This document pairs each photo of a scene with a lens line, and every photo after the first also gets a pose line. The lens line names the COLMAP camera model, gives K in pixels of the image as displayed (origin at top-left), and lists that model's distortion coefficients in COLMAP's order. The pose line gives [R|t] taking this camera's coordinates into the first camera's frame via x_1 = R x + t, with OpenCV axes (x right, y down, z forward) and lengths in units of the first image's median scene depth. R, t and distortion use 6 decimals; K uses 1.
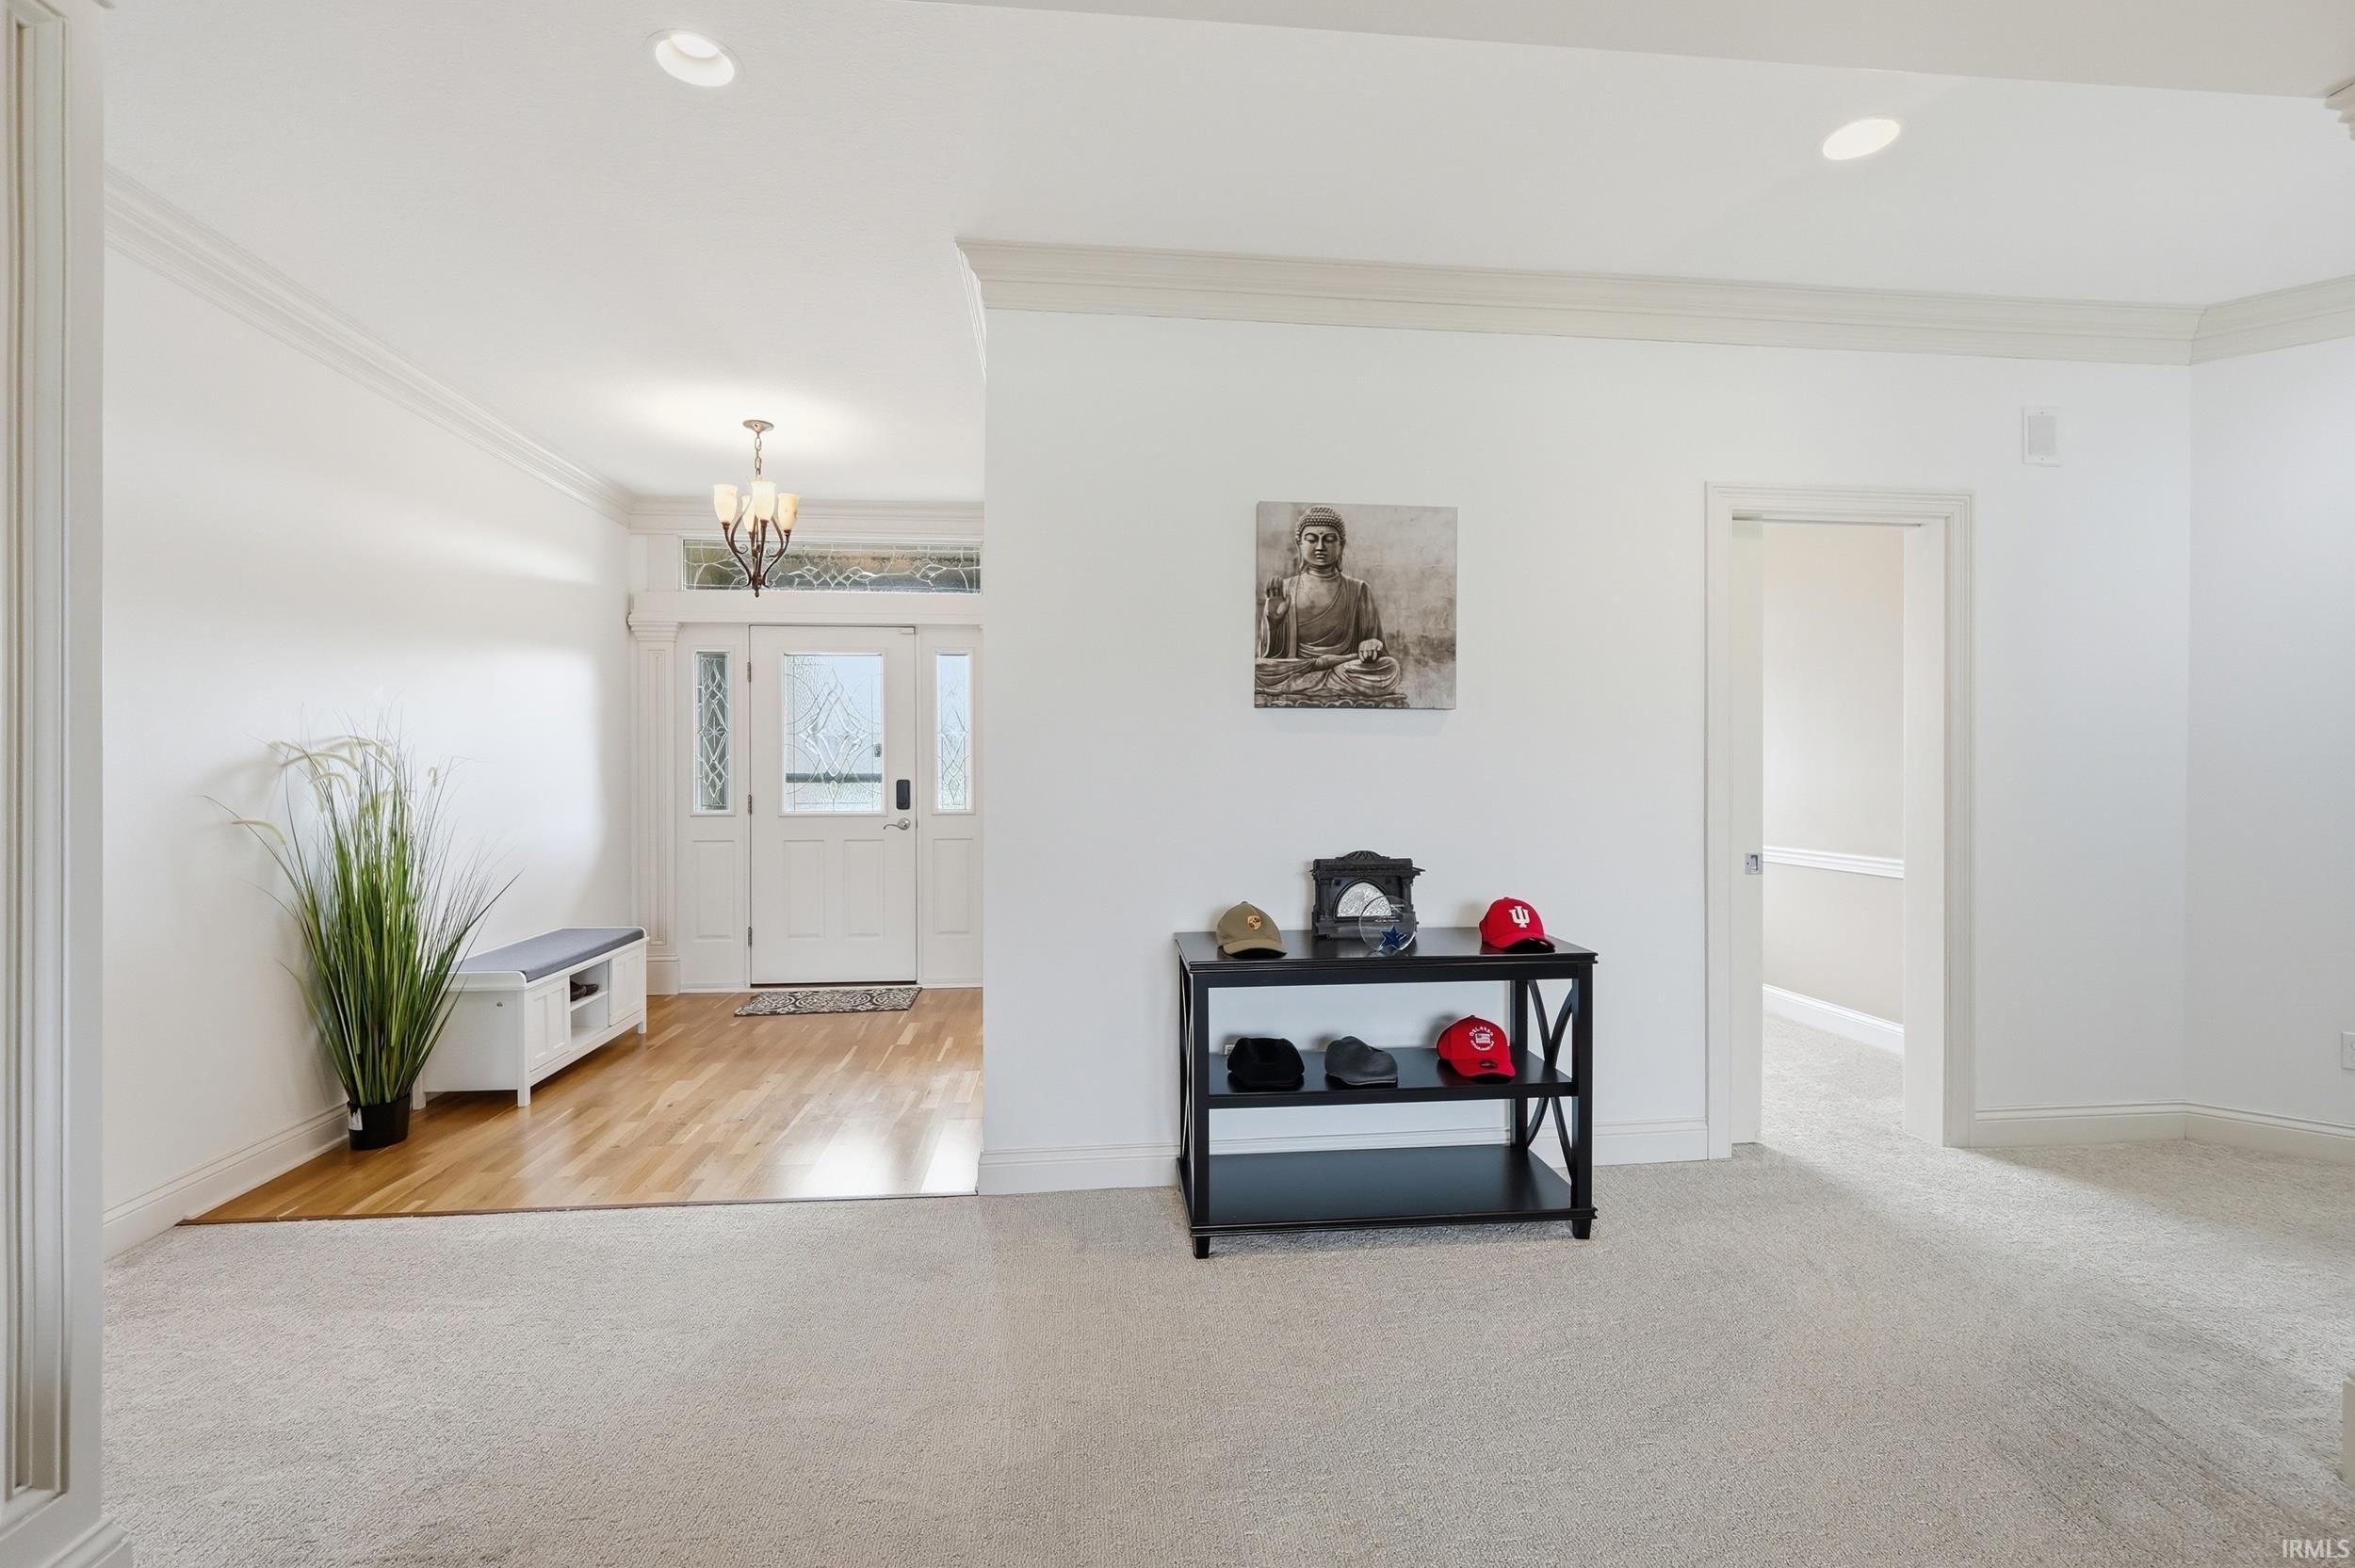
lens RADIAL K [[1010.6, 0, 1167.7], [0, 1010.6, 762.0], [0, 0, 1]] dist [-0.016009, 0.003729]
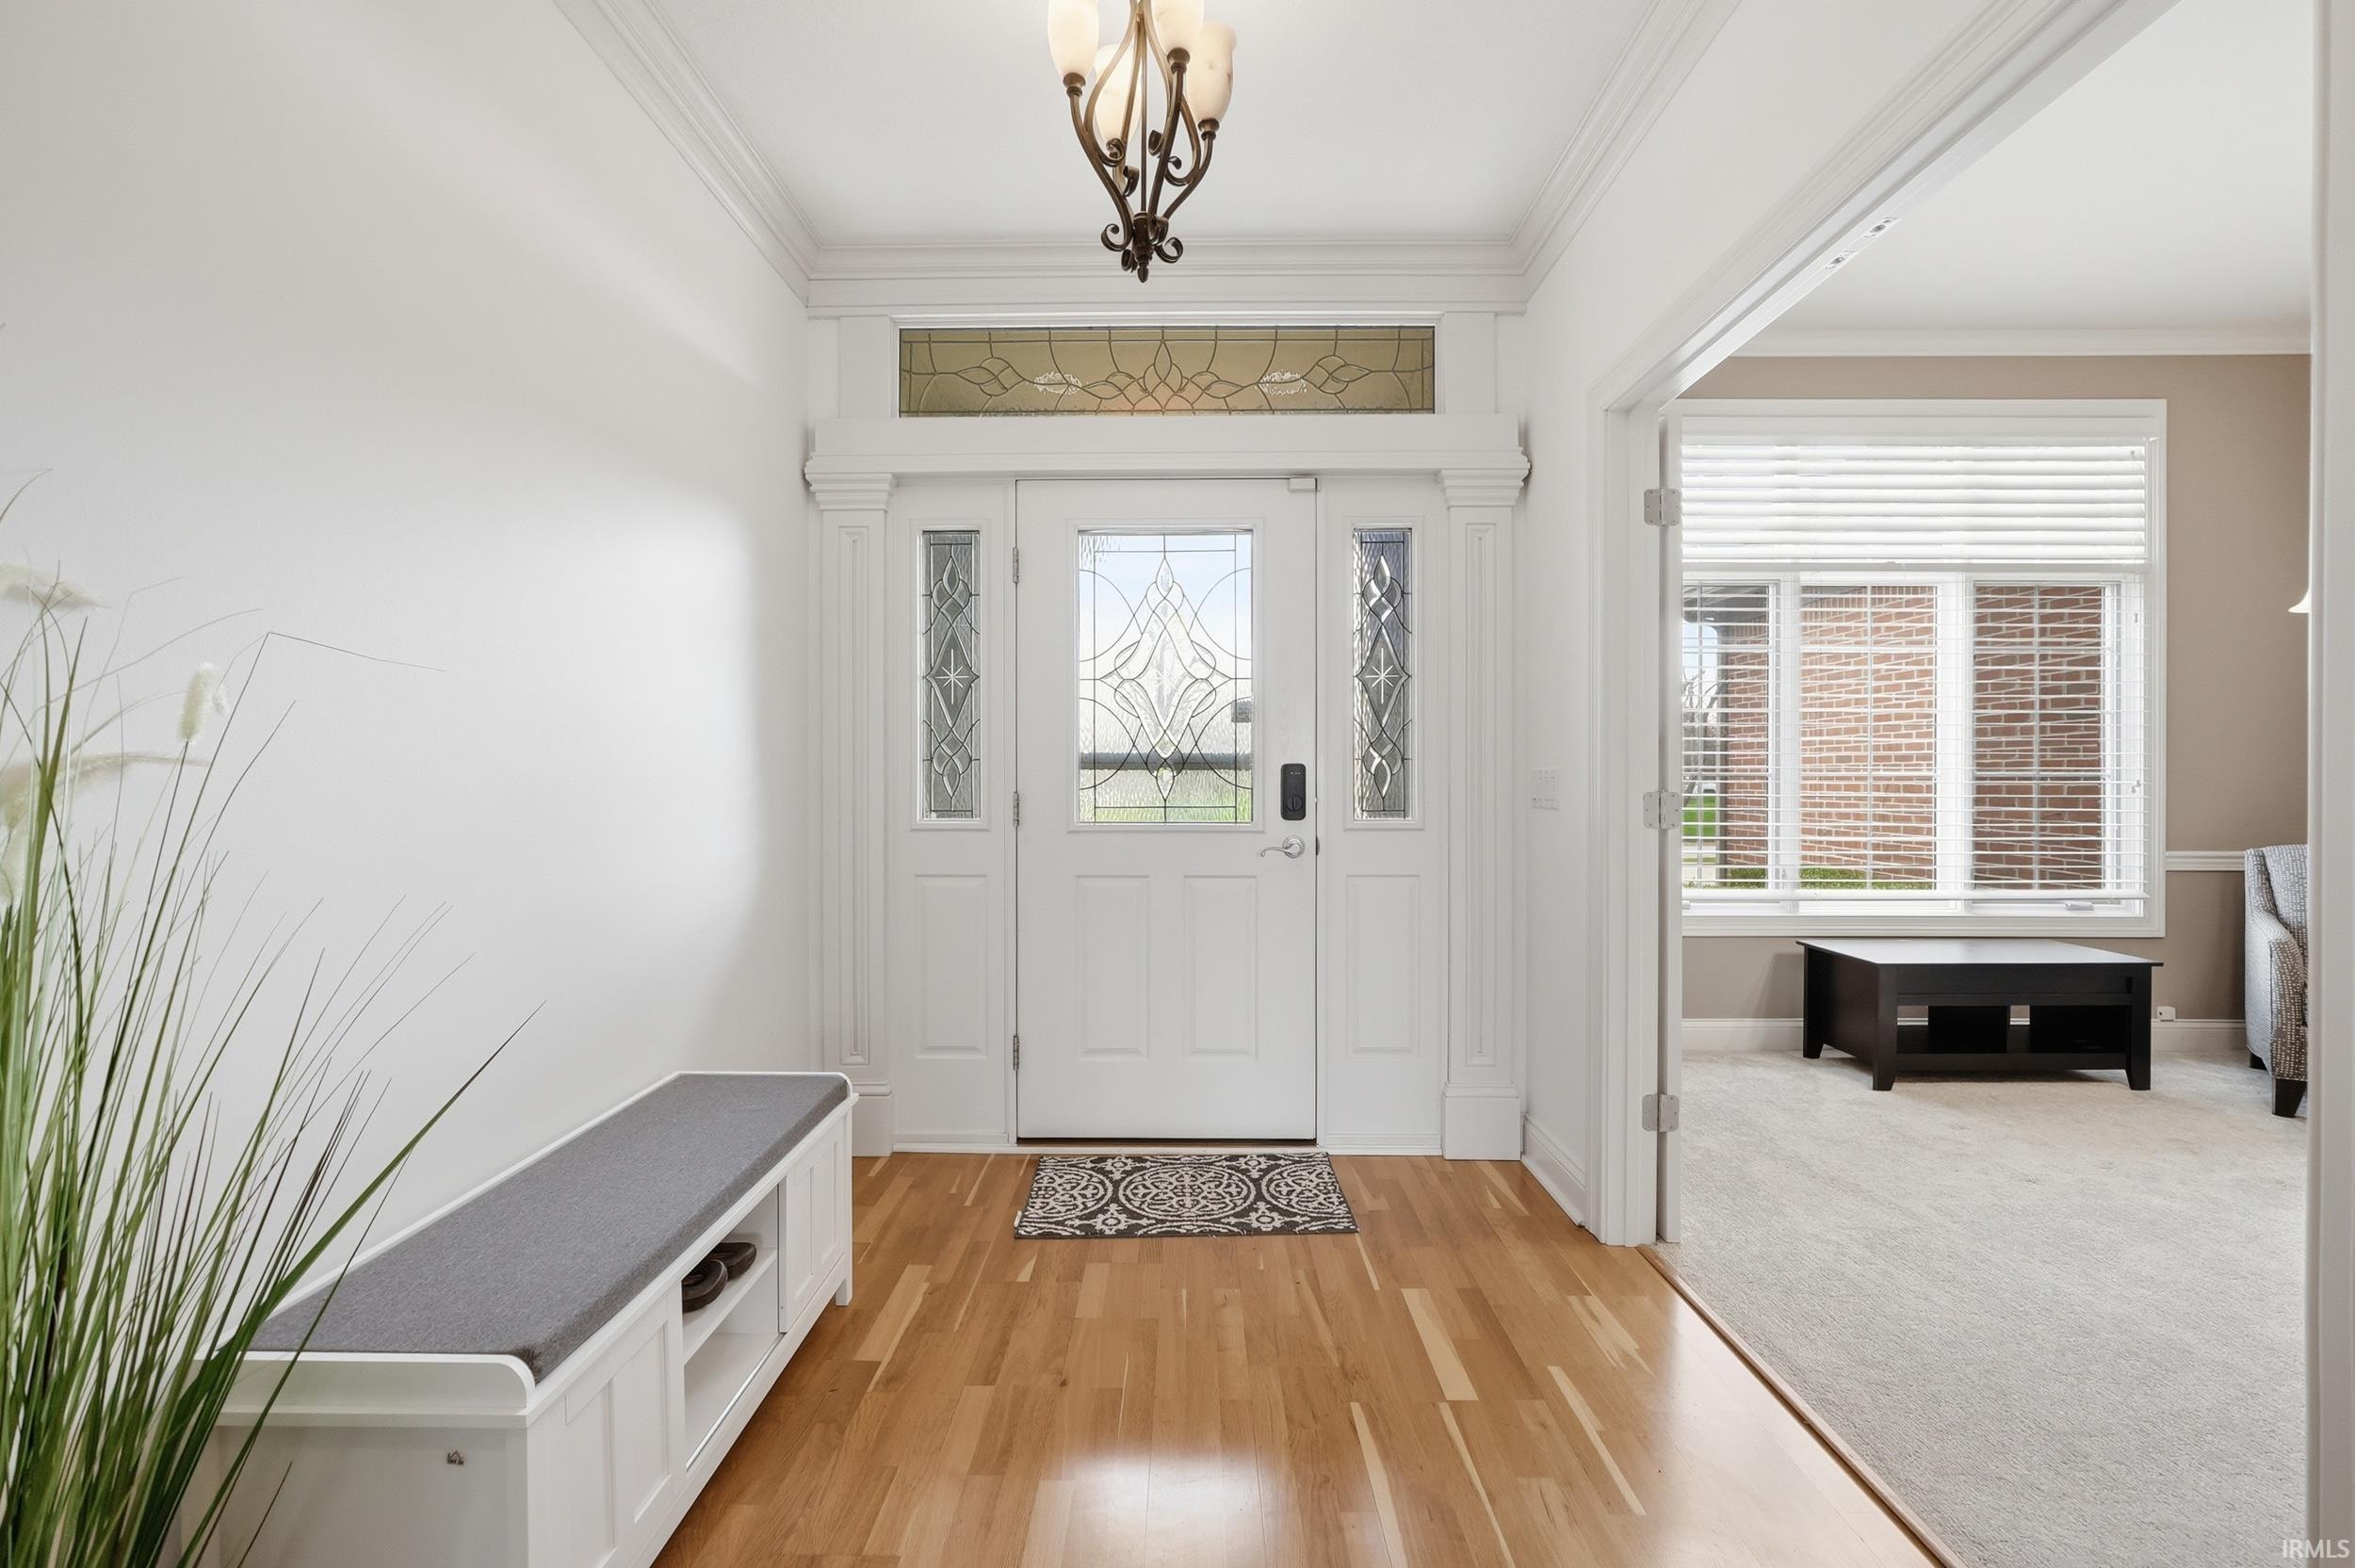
lens RADIAL K [[1010.6, 0, 1169.9], [0, 1010.6, 775.4], [0, 0, 1]] dist [-0.016009, 0.003729]
pose [[0.992976, 0.004219, -0.118241, -0.267110], [-0.003352, 0.999966, 0.007534, 0.019820], [0.118269, -0.007085, 0.992956, 0.467121]]
